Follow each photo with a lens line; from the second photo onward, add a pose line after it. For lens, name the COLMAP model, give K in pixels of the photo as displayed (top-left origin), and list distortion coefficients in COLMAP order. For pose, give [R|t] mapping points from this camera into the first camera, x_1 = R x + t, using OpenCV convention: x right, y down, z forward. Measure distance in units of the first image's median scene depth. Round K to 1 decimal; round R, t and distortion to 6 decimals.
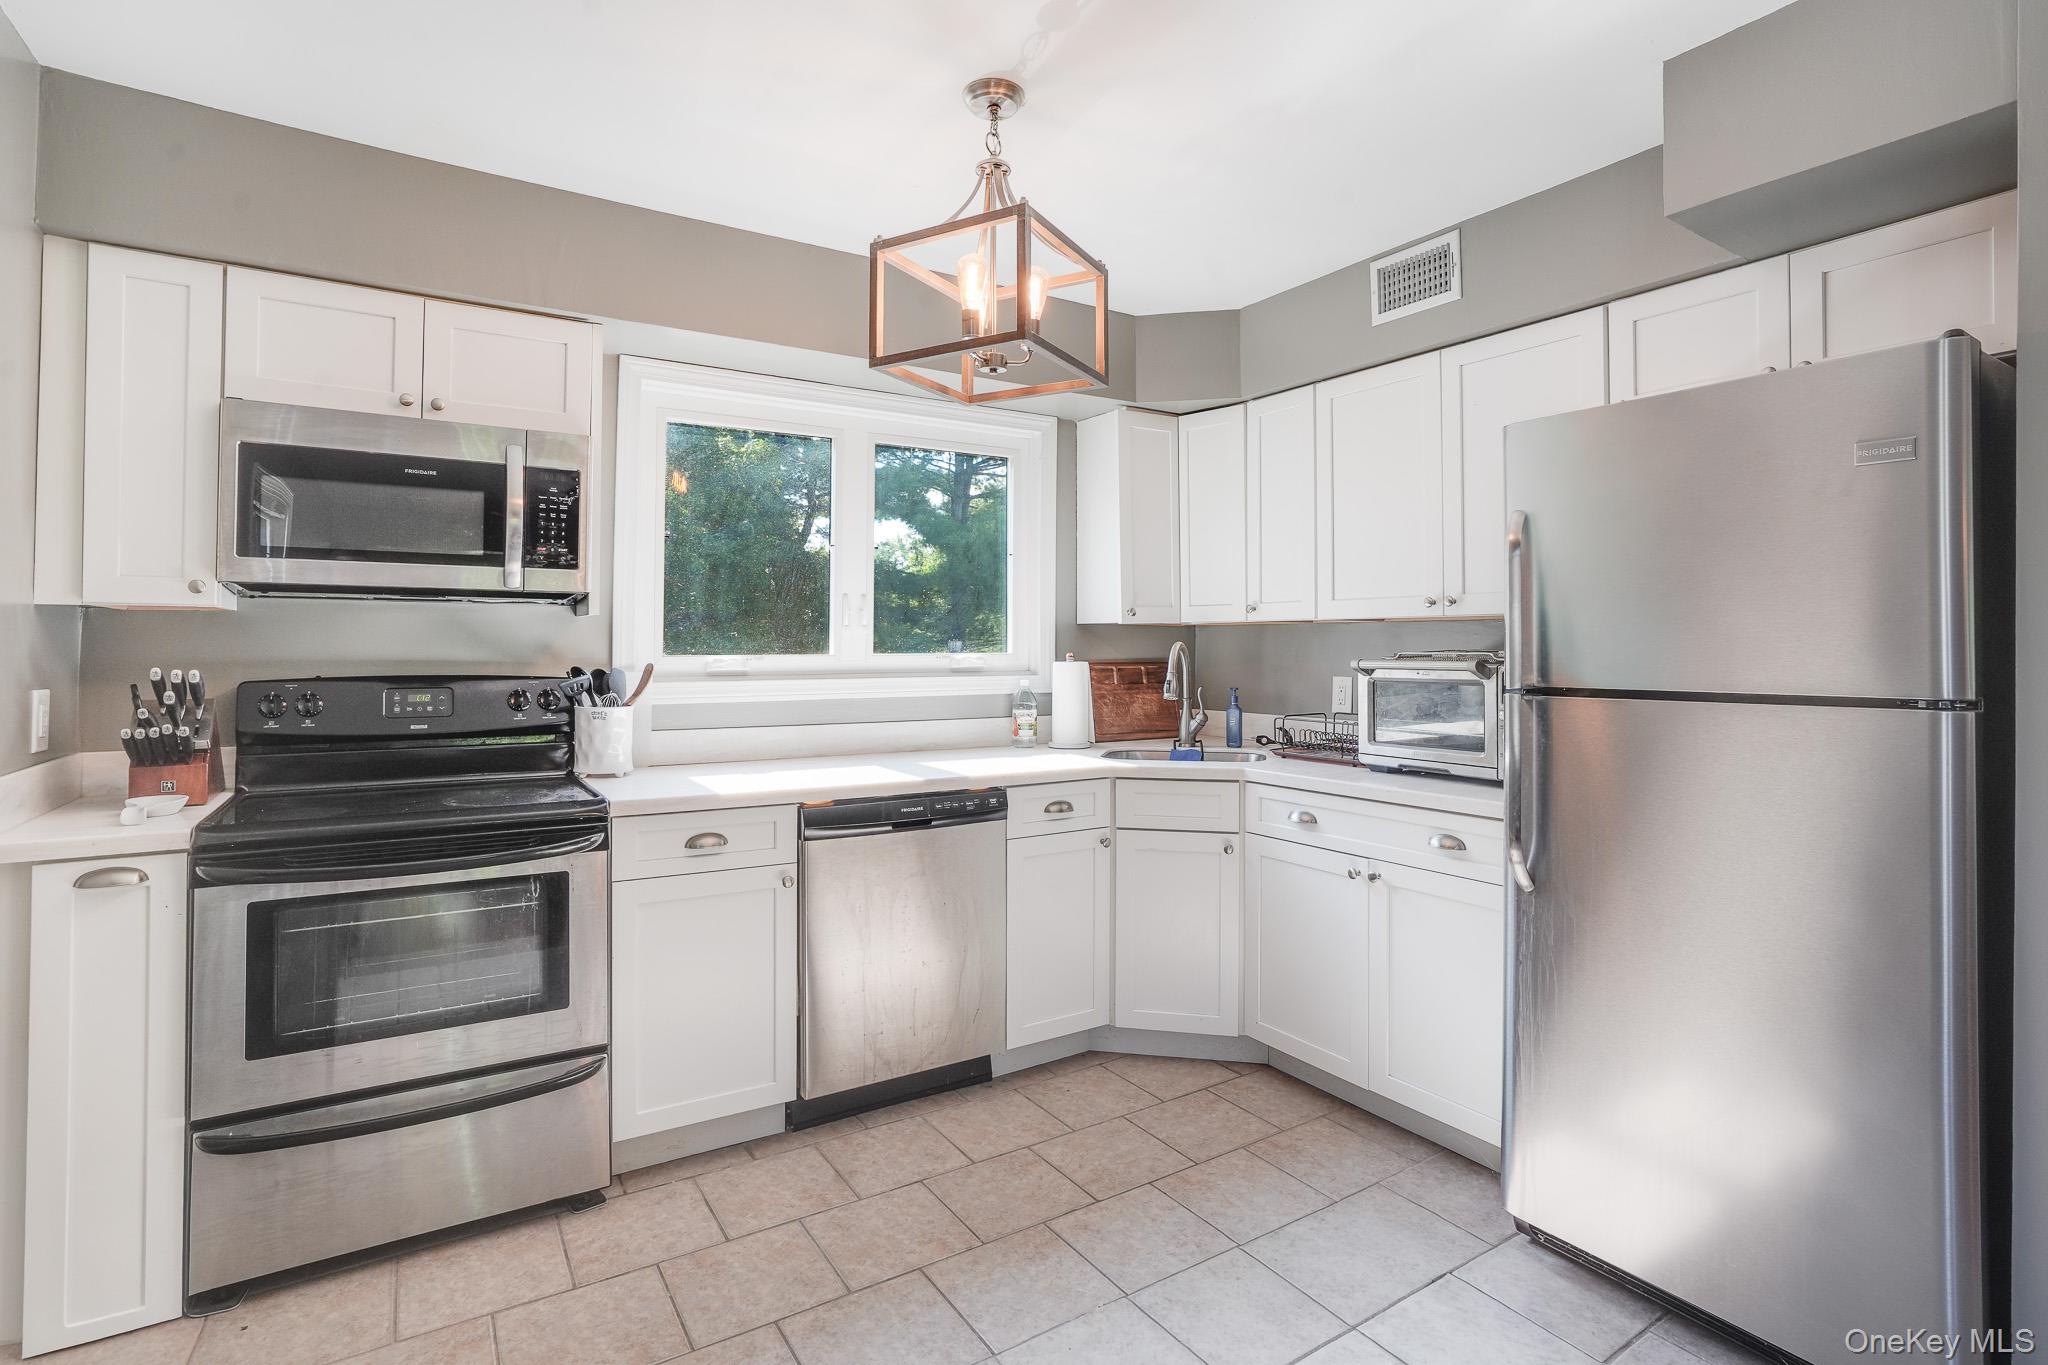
lens RADIAL K [[1043.3, 0, 1035.8], [0, 1043.3, 635.3], [0, 0, 1]] dist [-0.016700, 0.016061]
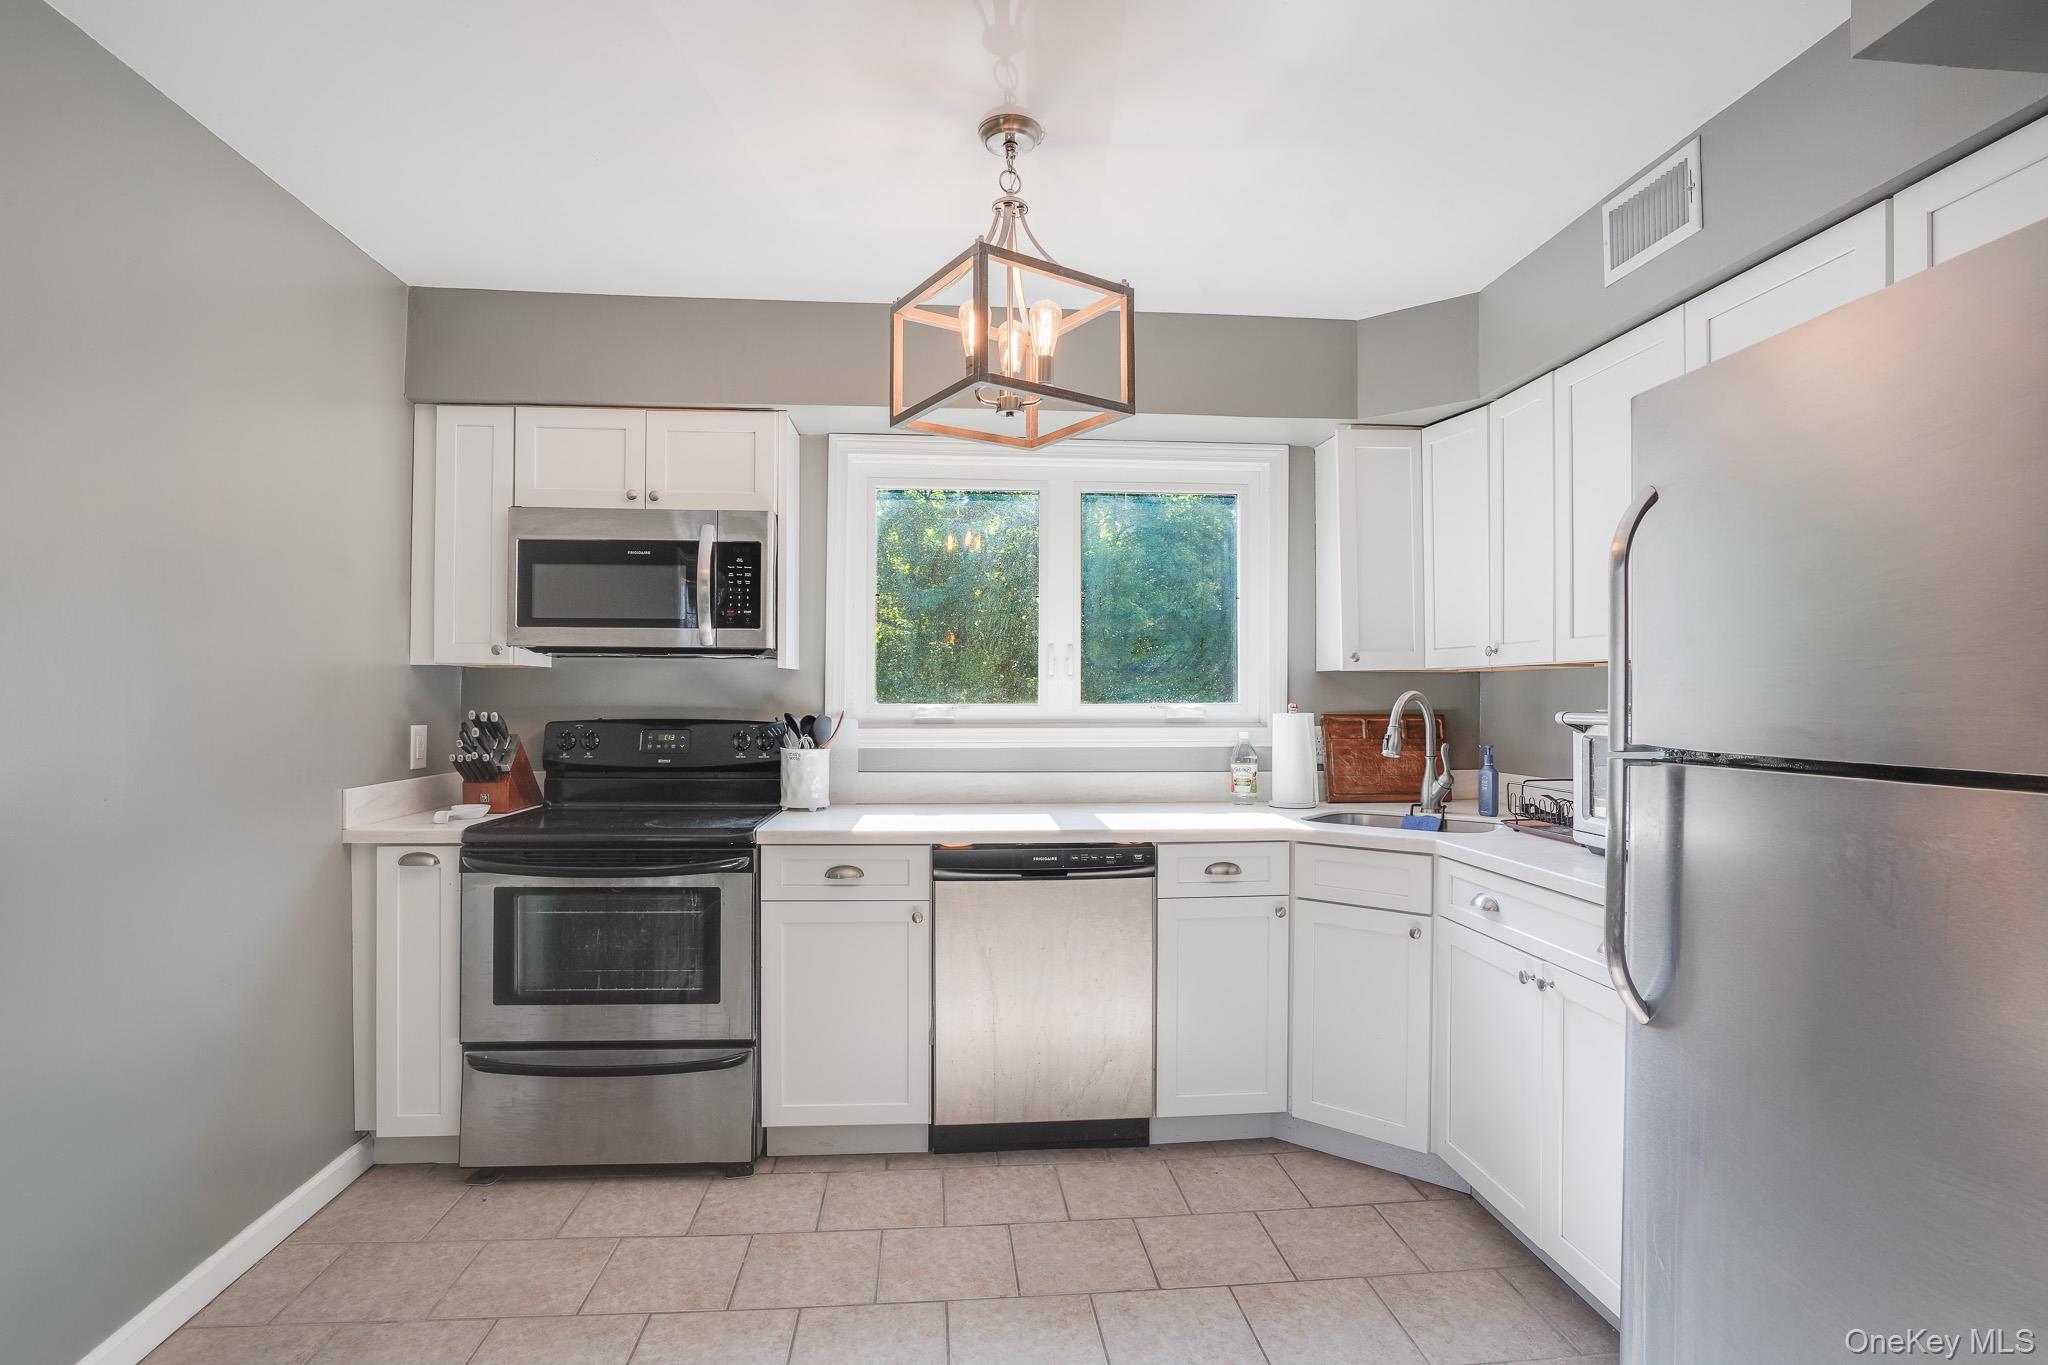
lens RADIAL K [[1043.3, 0, 940.8], [0, 1043.3, 700.1], [0, 0, 1]] dist [-0.016700, 0.016061]
pose [[0.879255, 0.003254, -0.476339, 0.285415], [0.003410, 0.999908, 0.013125, 0.001707], [0.476338, -0.013165, 0.879164, 0.078669]]
